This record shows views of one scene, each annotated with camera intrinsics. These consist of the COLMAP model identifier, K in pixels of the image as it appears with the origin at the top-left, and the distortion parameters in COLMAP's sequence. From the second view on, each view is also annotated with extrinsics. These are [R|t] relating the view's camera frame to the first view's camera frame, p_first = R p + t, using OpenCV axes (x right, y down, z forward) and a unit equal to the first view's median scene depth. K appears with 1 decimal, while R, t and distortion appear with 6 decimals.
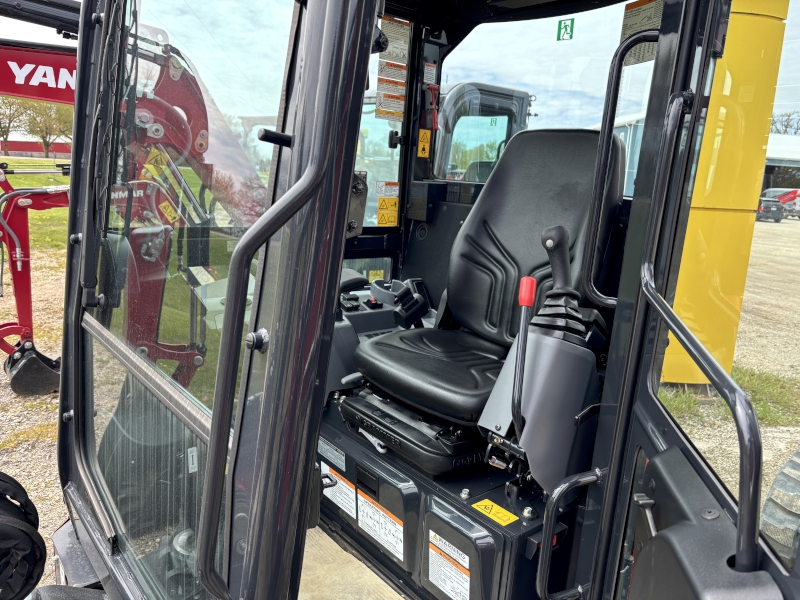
lens RADIAL K [[597.0, 0, 400.0], [0, 597.0, 300.0], [0, 0, 1]] dist [0.003969, 0.003306]
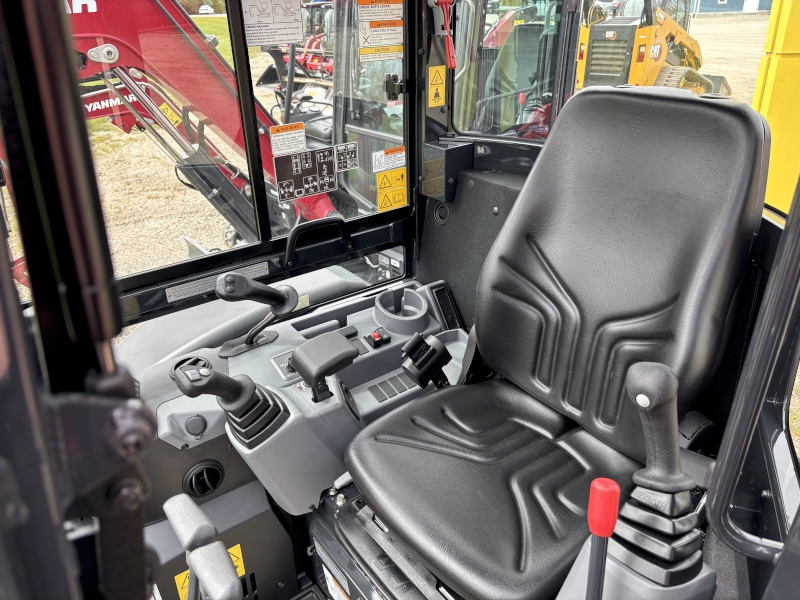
lens RADIAL K [[597.0, 0, 400.0], [0, 597.0, 300.0], [0, 0, 1]] dist [0.003969, 0.003306]
pose [[0.994524, -0.055806, -0.088366, 0.046264], [0.075554, 0.968087, 0.238953, -0.196275], [0.072211, -0.244321, 0.967002, 0.275935]]
